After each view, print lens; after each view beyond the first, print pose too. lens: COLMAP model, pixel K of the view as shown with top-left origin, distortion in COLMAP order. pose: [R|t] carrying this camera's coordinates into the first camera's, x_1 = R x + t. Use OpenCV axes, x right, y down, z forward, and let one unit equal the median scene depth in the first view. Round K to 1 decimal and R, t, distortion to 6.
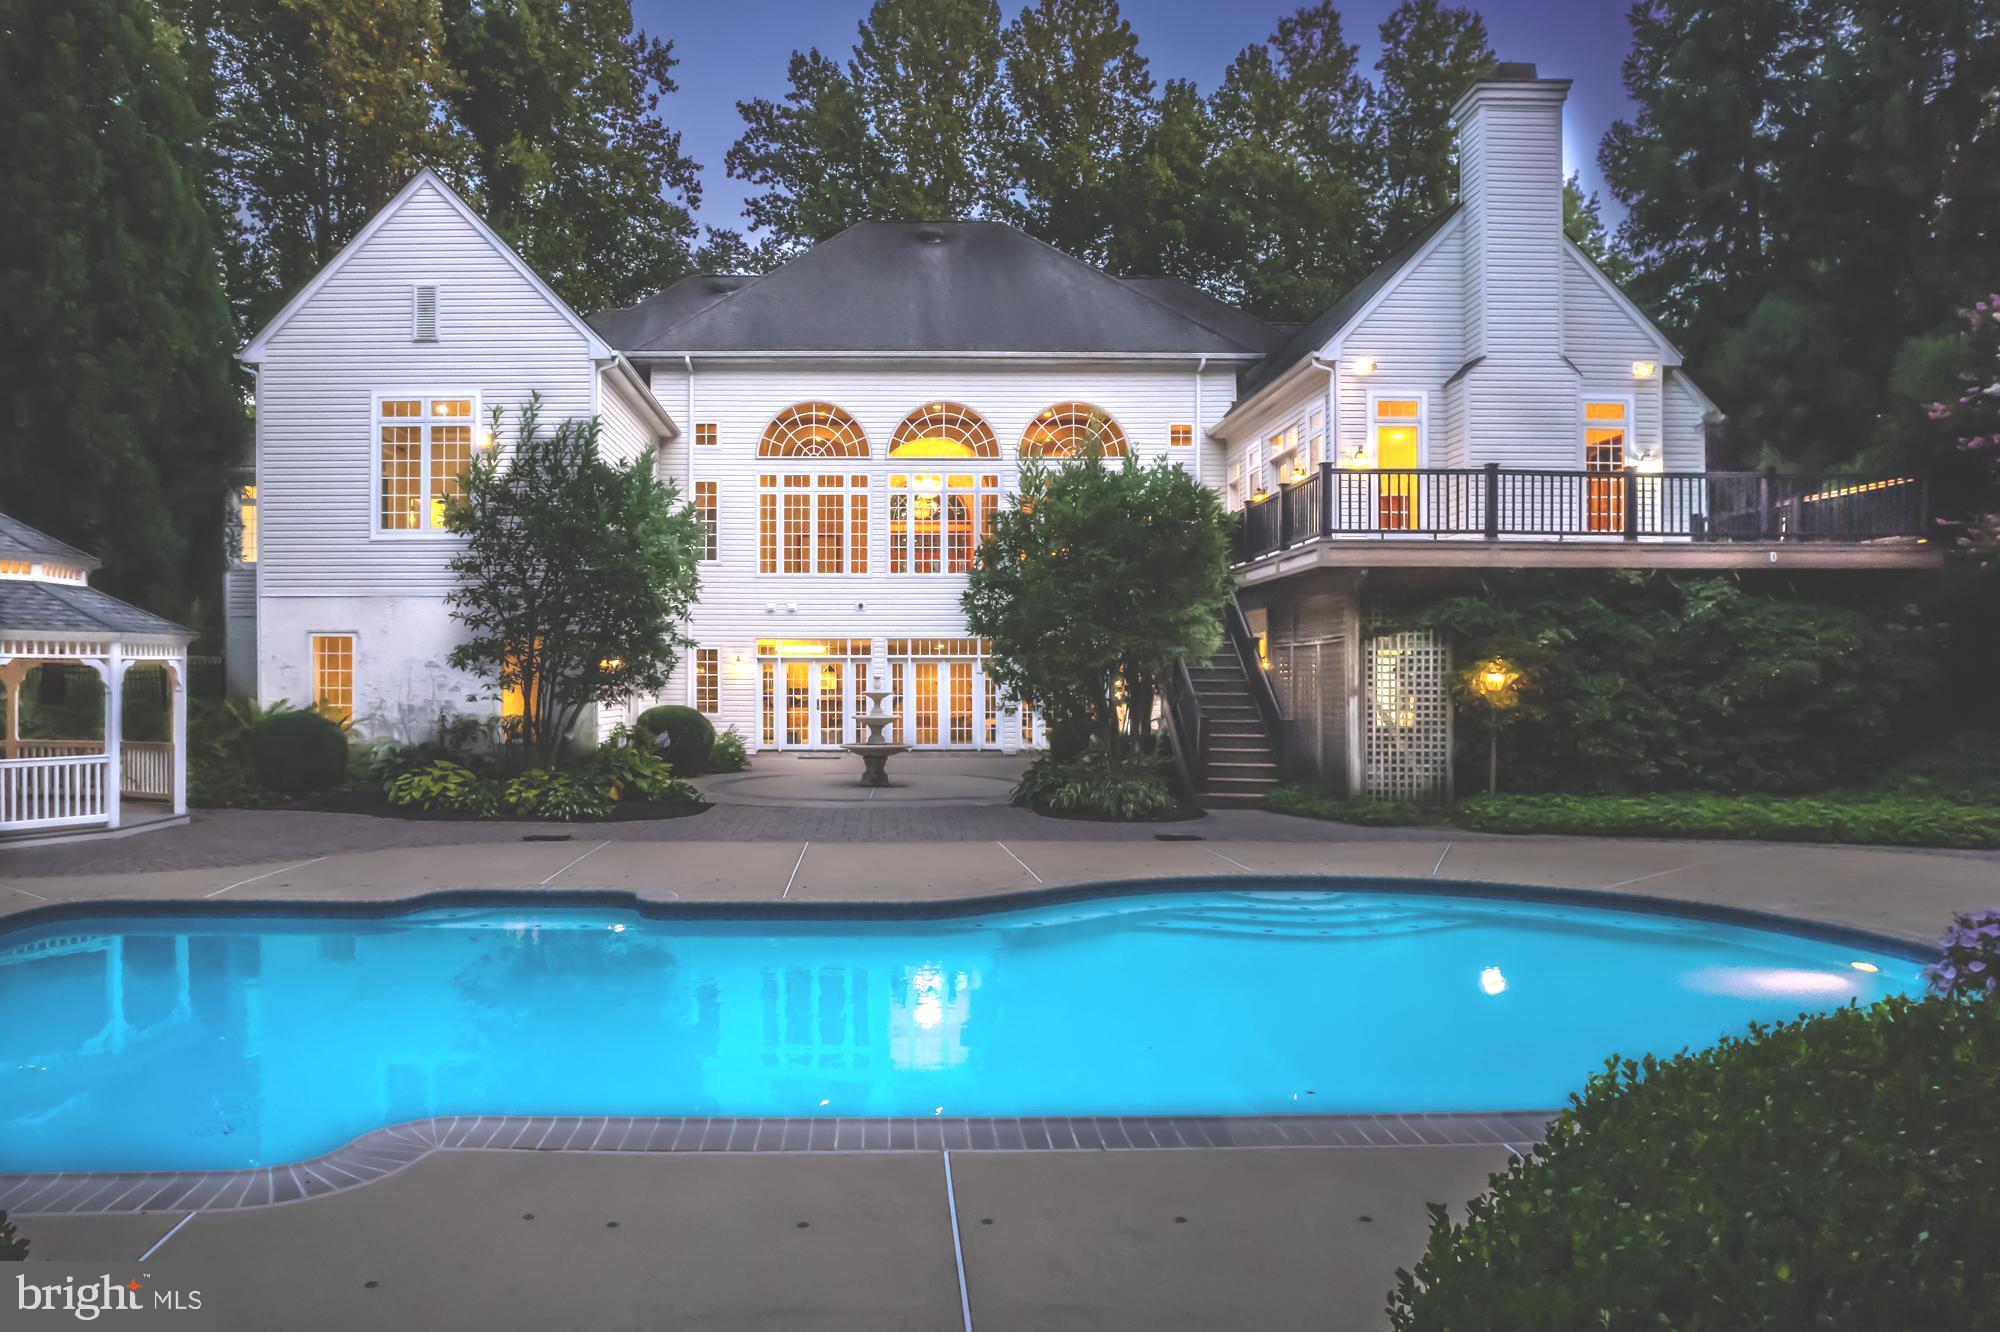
lens RADIAL K [[1357.7, 0, 882.6], [0, 1357.7, 690.0], [0, 0, 1]] dist [-0.043493, 0.001773]
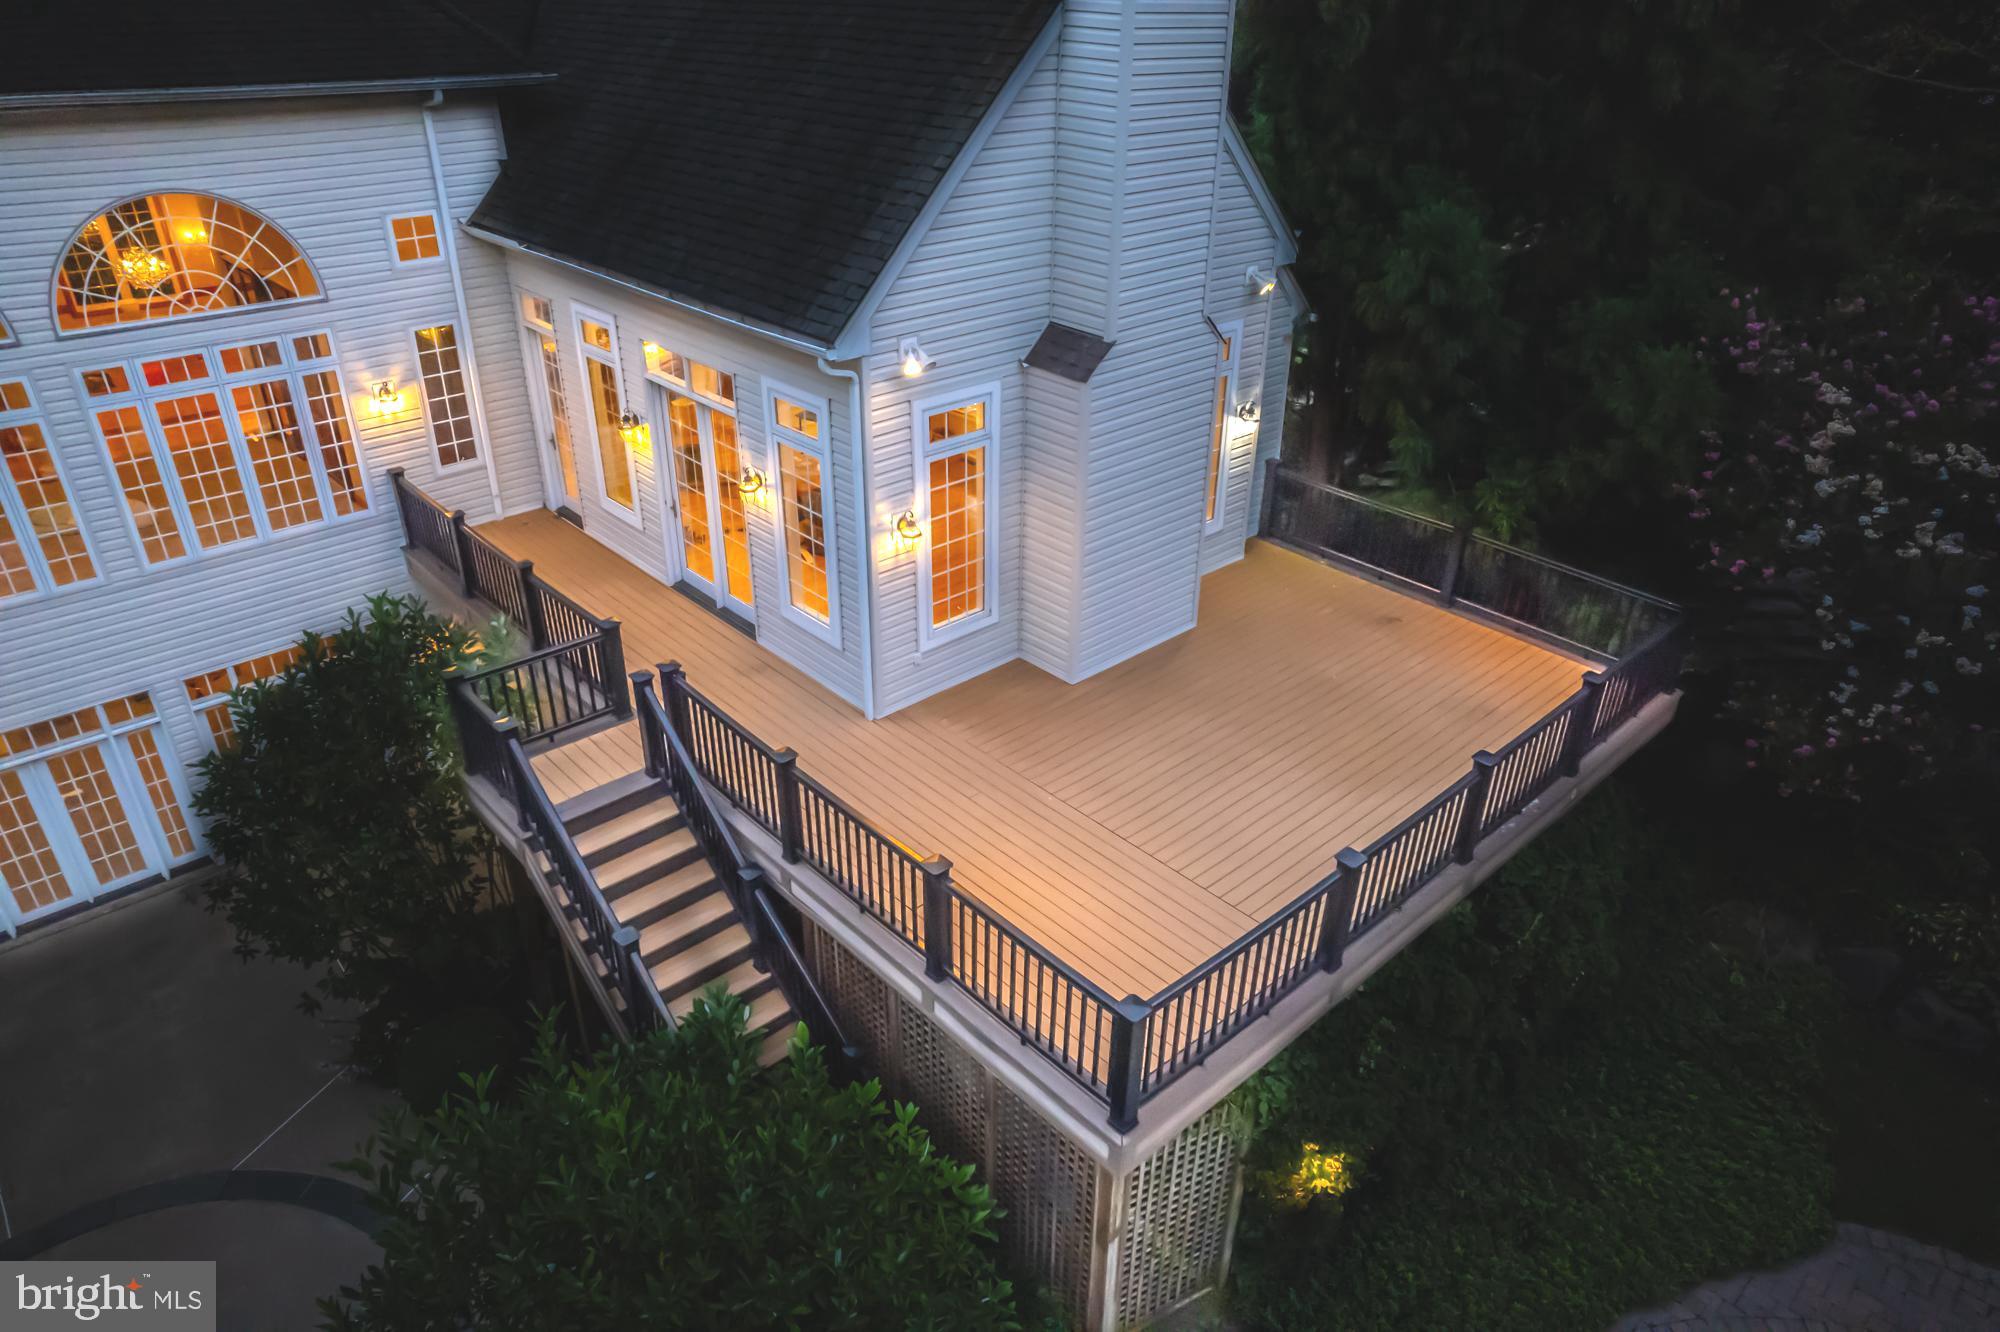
lens RADIAL K [[1292.4, 0, 1000.0], [0, 1292.4, 666.0], [0, 0, 1]] dist [-0.079955, 0.094899]
pose [[0.740748, -0.322228, 0.589458, 0.045379], [-0.006579, 0.873932, 0.486004, -0.284803], [-0.671750, -0.363885, 0.645244, 0.472922]]
